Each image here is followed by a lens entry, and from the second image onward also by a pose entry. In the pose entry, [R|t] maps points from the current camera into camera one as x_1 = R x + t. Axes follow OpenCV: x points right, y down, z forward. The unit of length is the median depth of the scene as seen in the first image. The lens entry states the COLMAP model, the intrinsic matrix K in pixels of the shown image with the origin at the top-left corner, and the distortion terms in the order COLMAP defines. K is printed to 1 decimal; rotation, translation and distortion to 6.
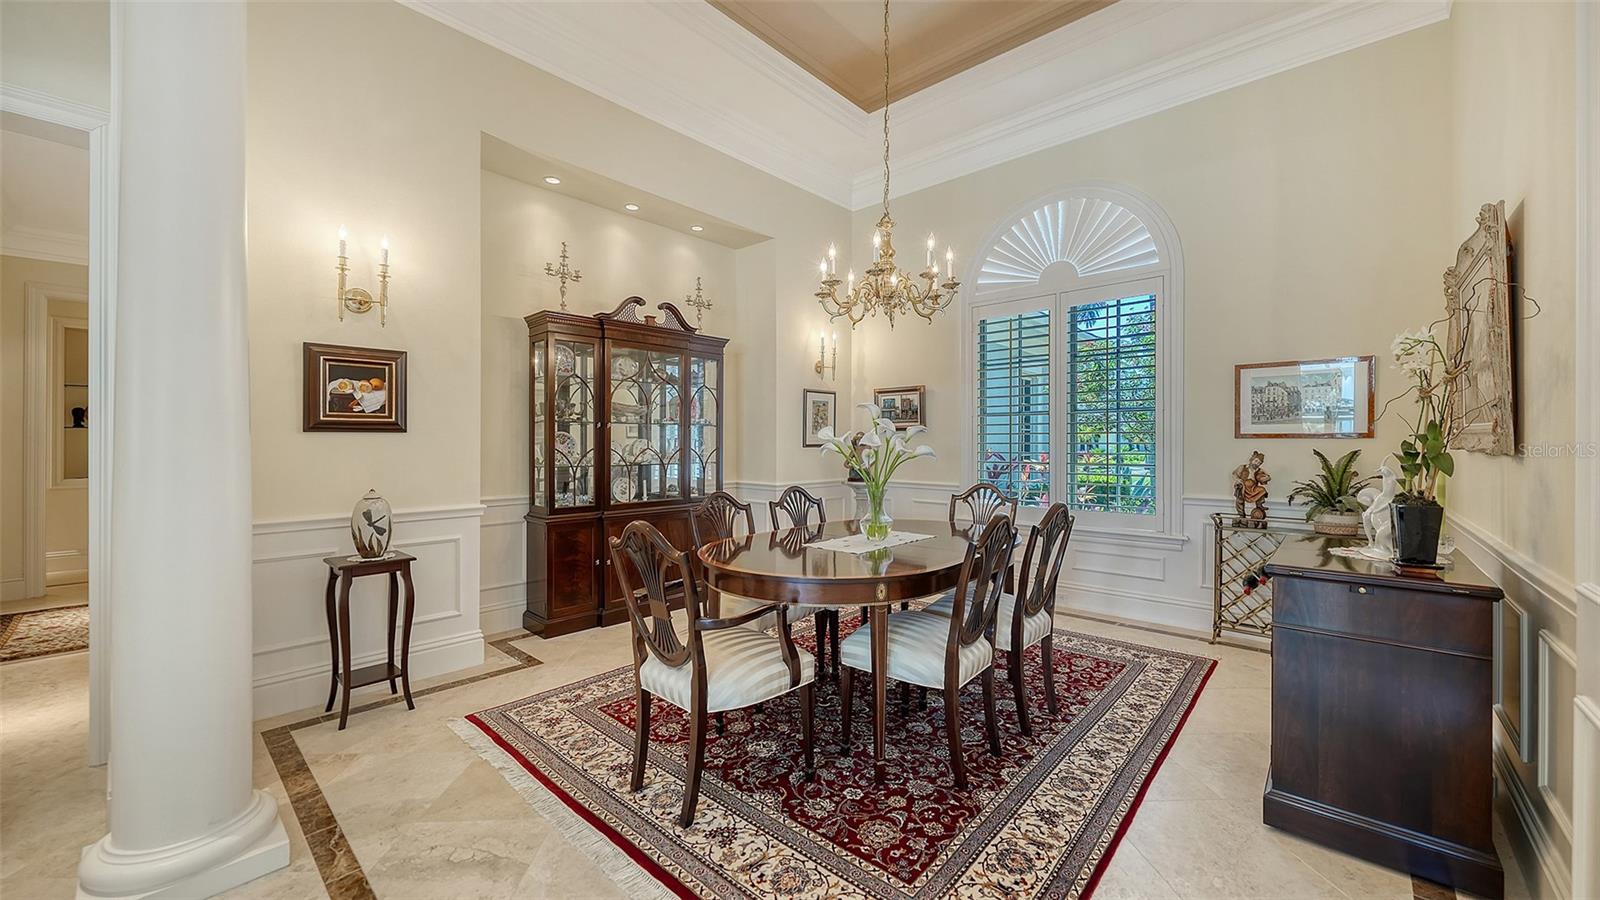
lens RADIAL K [[593.8, 0, 795.7], [0, 593.8, 445.6], [0, 0, 1]] dist [-0.001025, 0.000114]
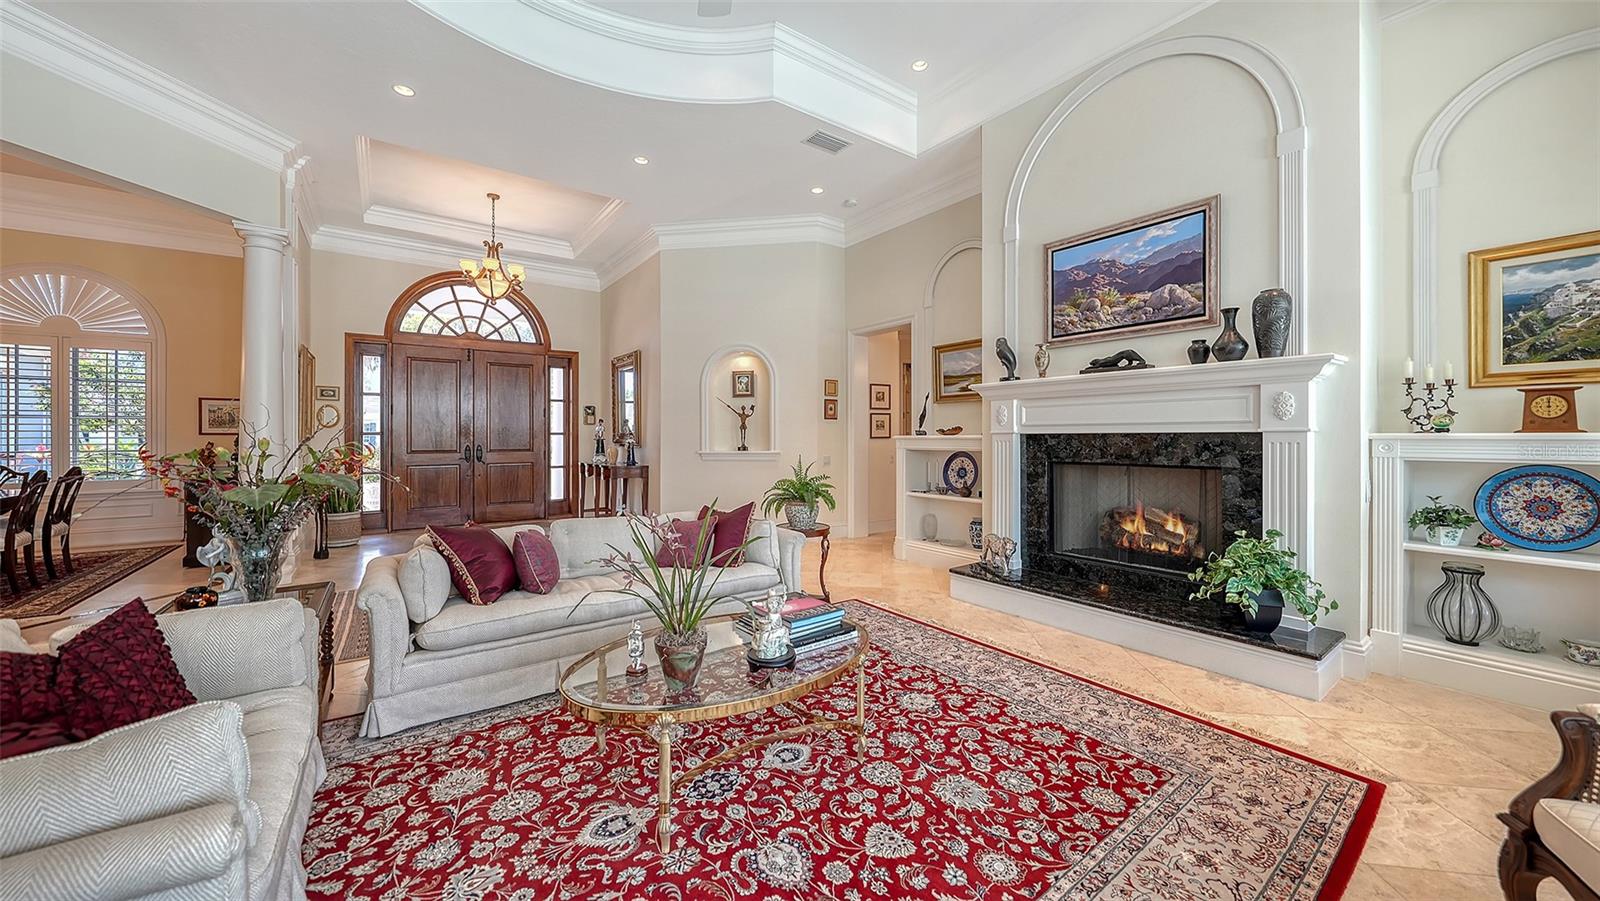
lens RADIAL K [[562.7, 0, 795.7], [0, 562.7, 434.7], [0, 0, 1]] dist [-0.003148, 0.000070]
pose [[0.198235, 0.001462, 0.980153, -0.790957], [0.005261, 0.999983, -0.002555, 0.001715], [-0.980140, 0.005664, 0.198224, -1.507621]]
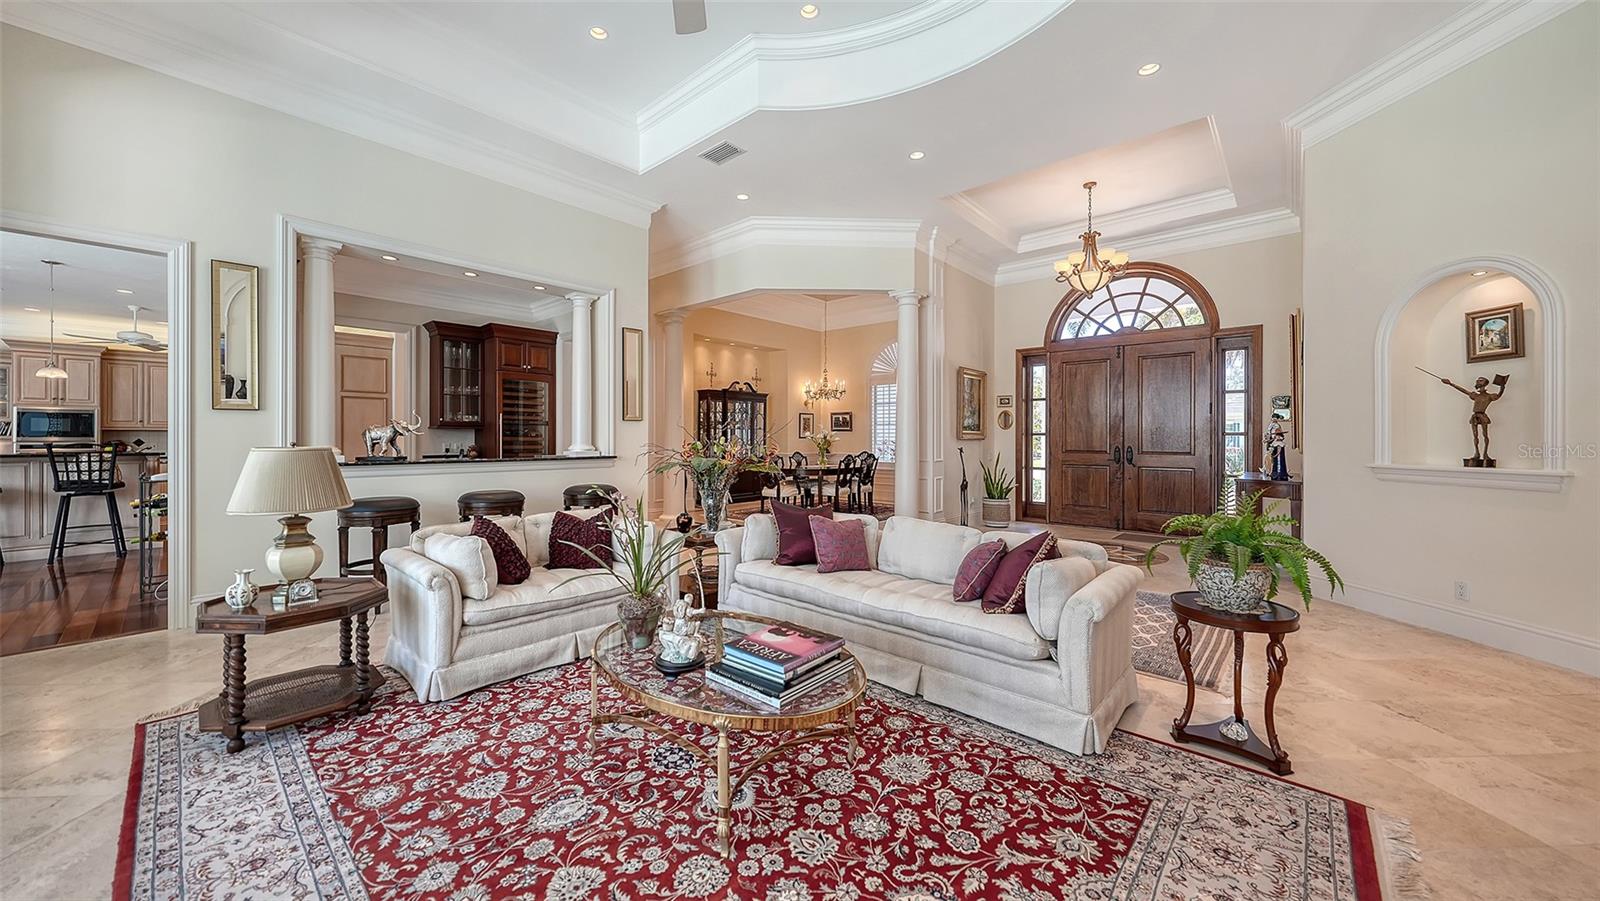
lens RADIAL K [[562.7, 0, 788.0], [0, 562.7, 438.5], [0, 0, 1]] dist [-0.003148, 0.000070]
pose [[0.999996, 0.001025, 0.002634, -0.060726], [-0.001026, 0.999999, 0.000638, 0.002489], [-0.002633, -0.000640, 0.999996, -1.972295]]
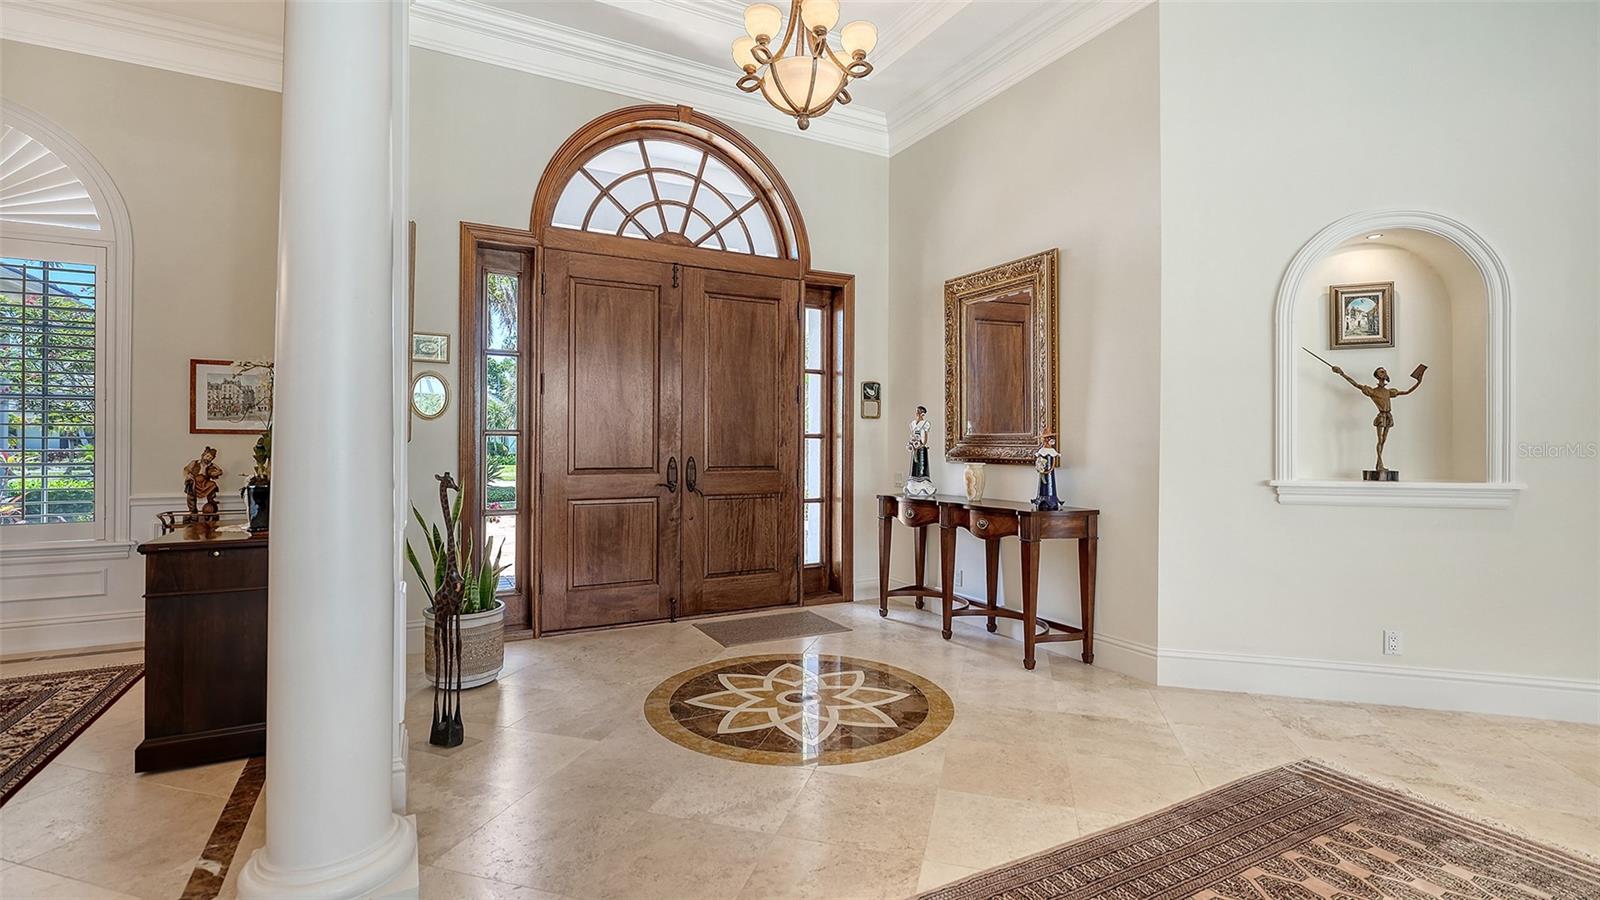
lens RADIAL K [[728.0, 0, 797.3], [0, 728.0, 438.7], [0, 0, 1]] dist [0.001318, -0.000134]
pose [[0.335401, 0.006208, 0.942055, -0.064601], [-0.002311, 0.999981, -0.005767, 0.000686], [-0.942073, -0.000242, 0.335409, -0.405769]]
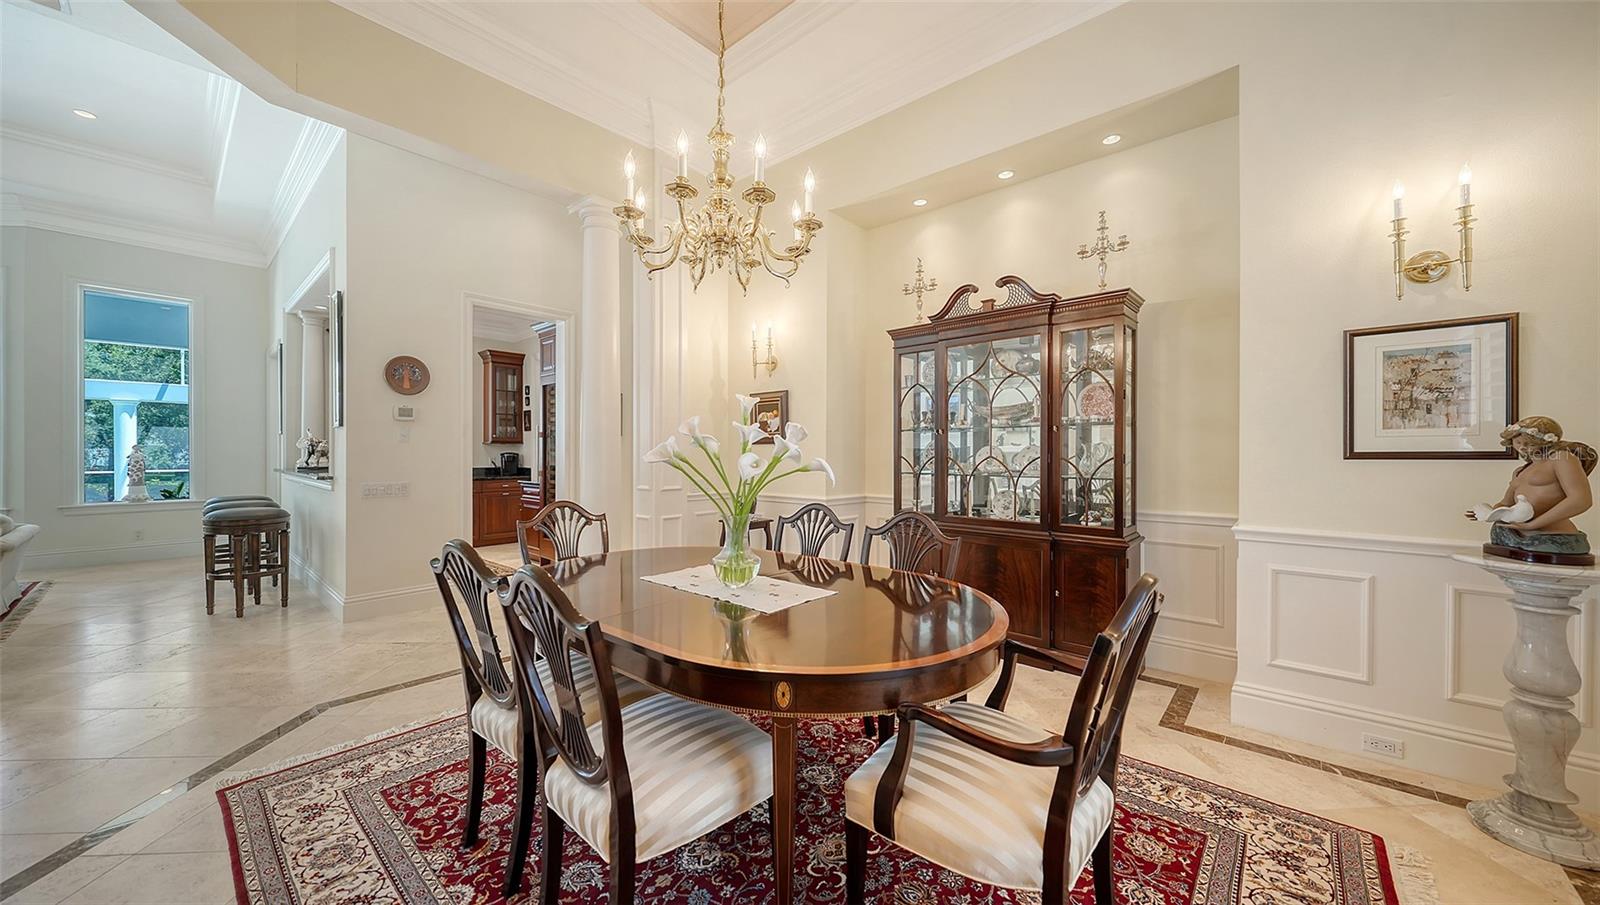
lens RADIAL K [[548.9, 0, 792.0], [0, 548.9, 455.9], [0, 0, 1]] dist [-0.009599, -0.000101]
pose [[0.033313, 0.003877, -0.999437, 0.708151], [-0.005967, 0.999975, 0.003680, 0.003210], [0.999427, 0.005841, 0.033336, 0.938582]]
